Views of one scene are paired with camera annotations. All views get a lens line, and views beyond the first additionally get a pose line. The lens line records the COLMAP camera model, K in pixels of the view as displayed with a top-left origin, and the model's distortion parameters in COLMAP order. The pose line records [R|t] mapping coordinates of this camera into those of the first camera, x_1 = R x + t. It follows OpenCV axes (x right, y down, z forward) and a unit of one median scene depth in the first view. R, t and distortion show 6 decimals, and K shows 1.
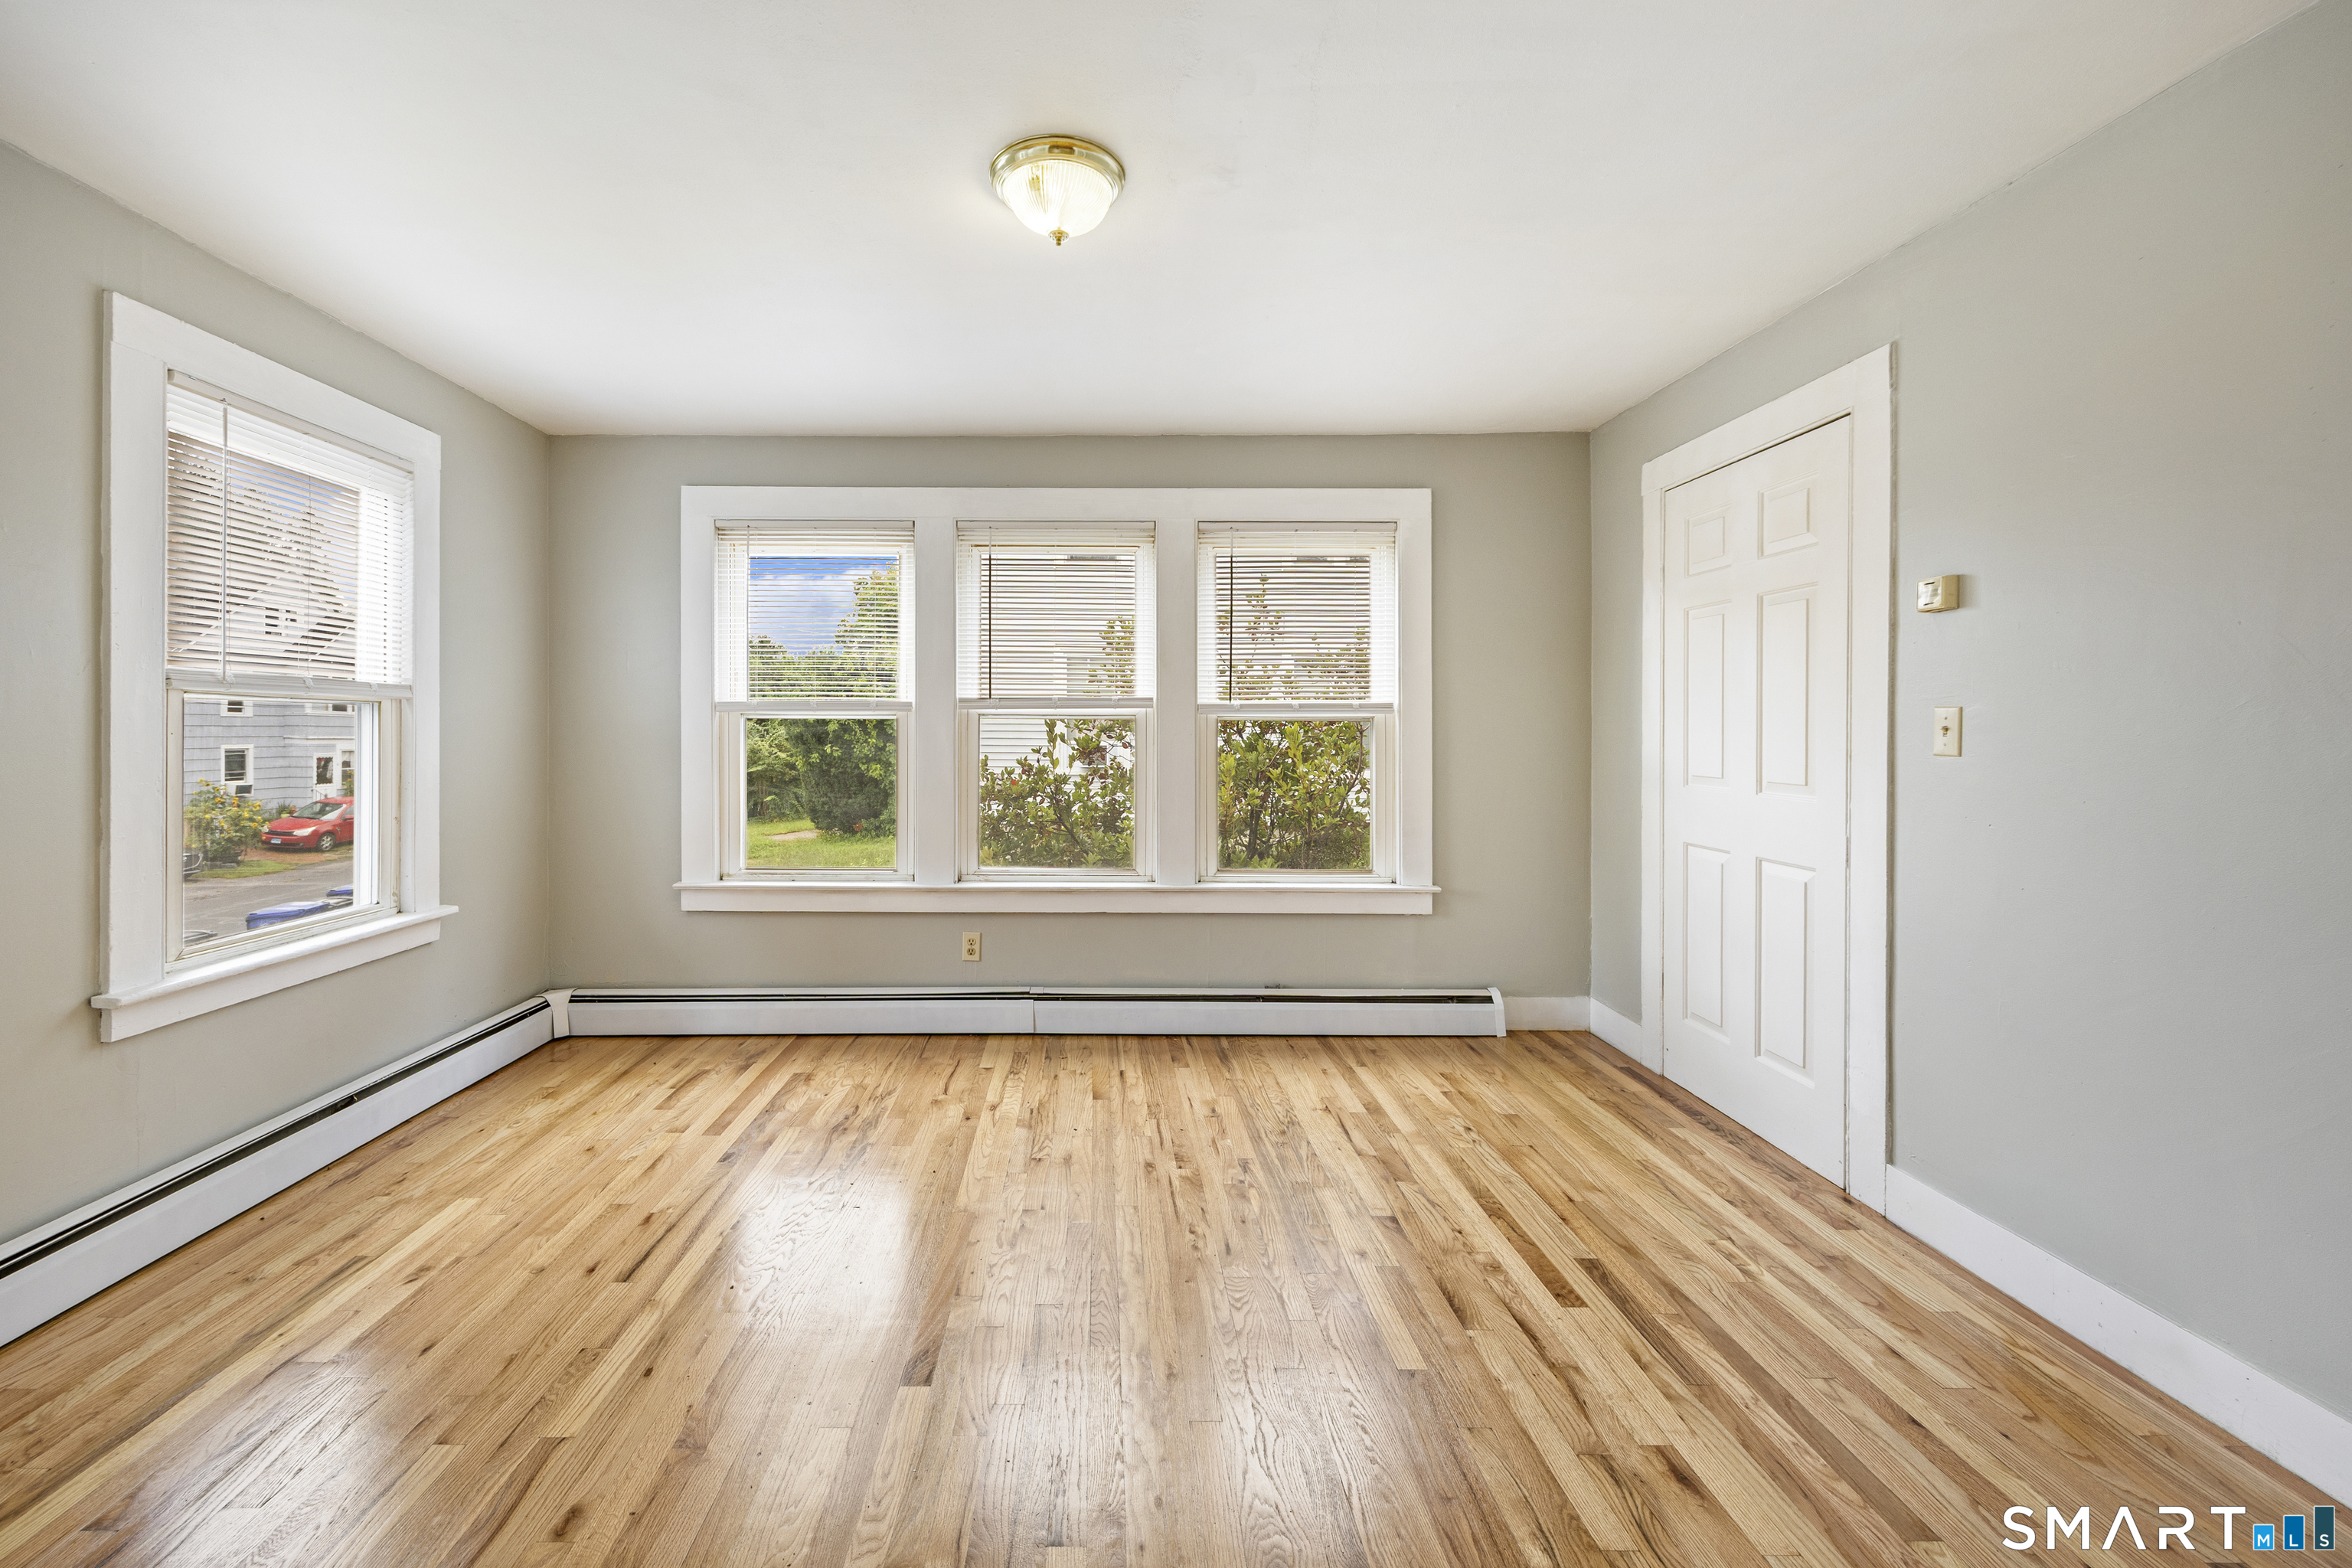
lens RADIAL K [[945.7, 0, 1100.6], [0, 945.7, 717.1], [0, 0, 1]] dist [0.000087, -0.000035]
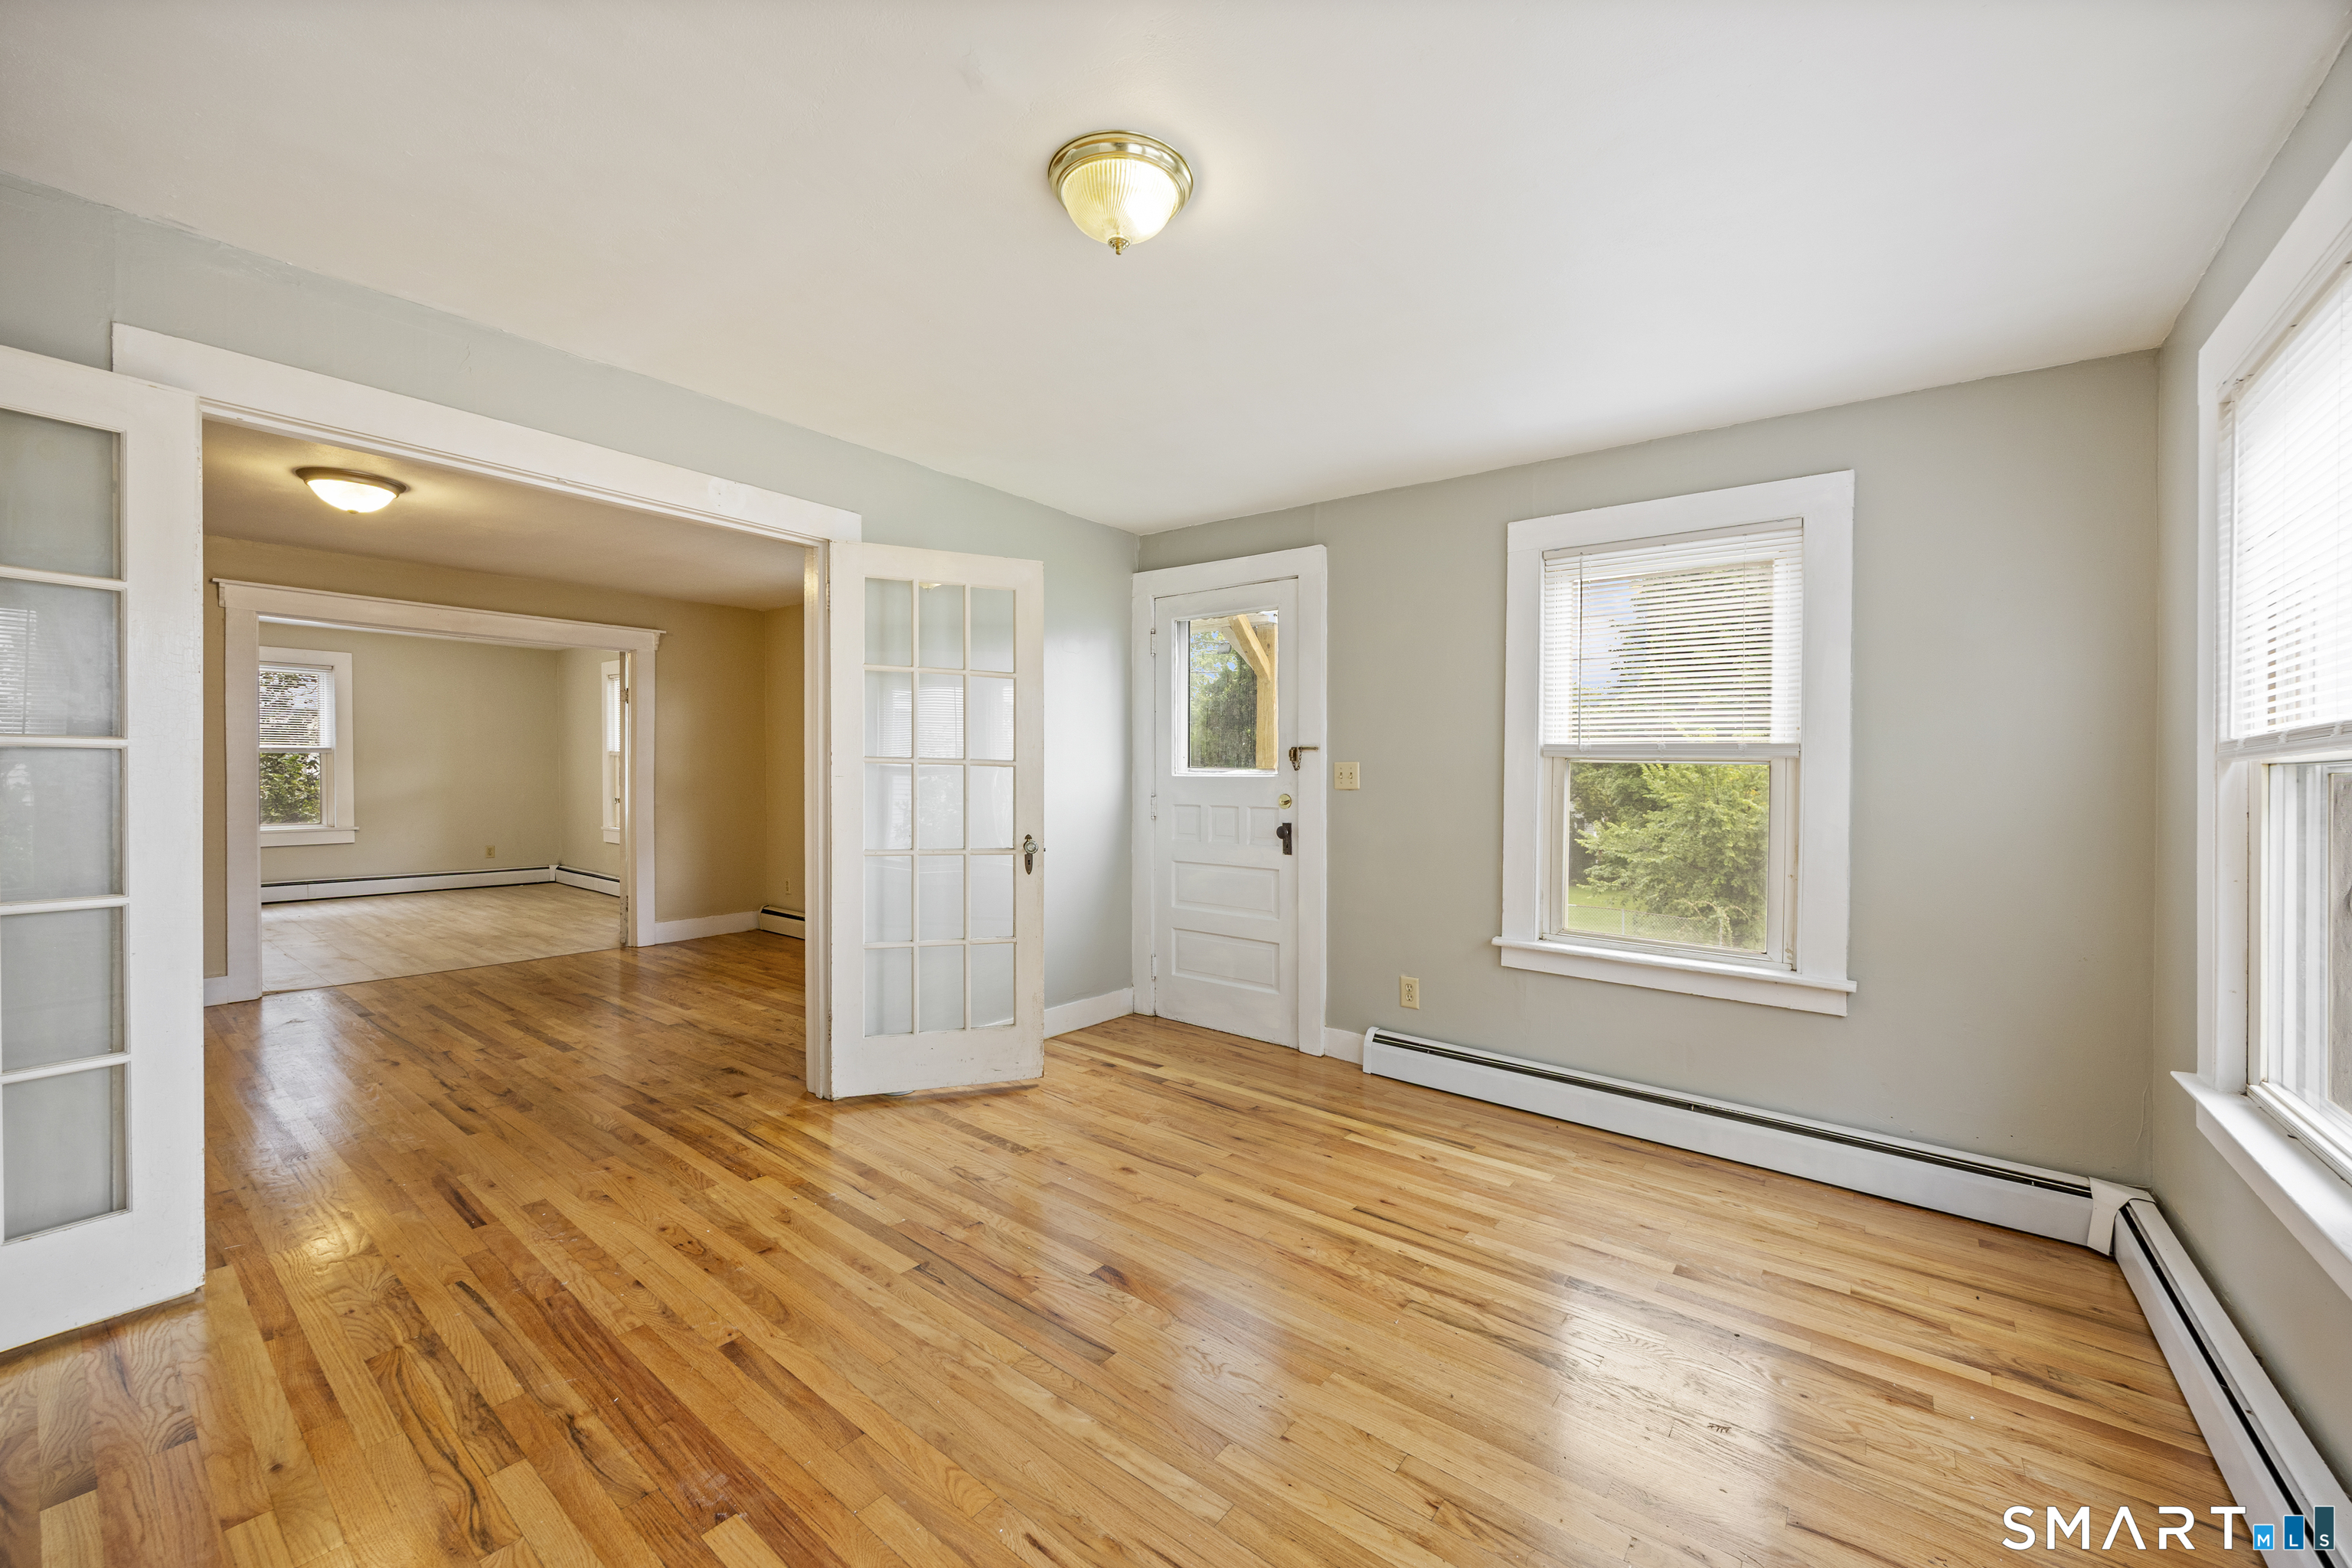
lens RADIAL K [[919.1, 0, 1171.0], [0, 919.1, 785.9], [0, 0, 1]] dist [0.000282, 0.000033]
pose [[-0.616165, -0.000991, -0.787617, 0.457688], [-0.010509, 0.999921, 0.006963, 0.010950], [0.787547, 0.012567, -0.616126, 1.128712]]
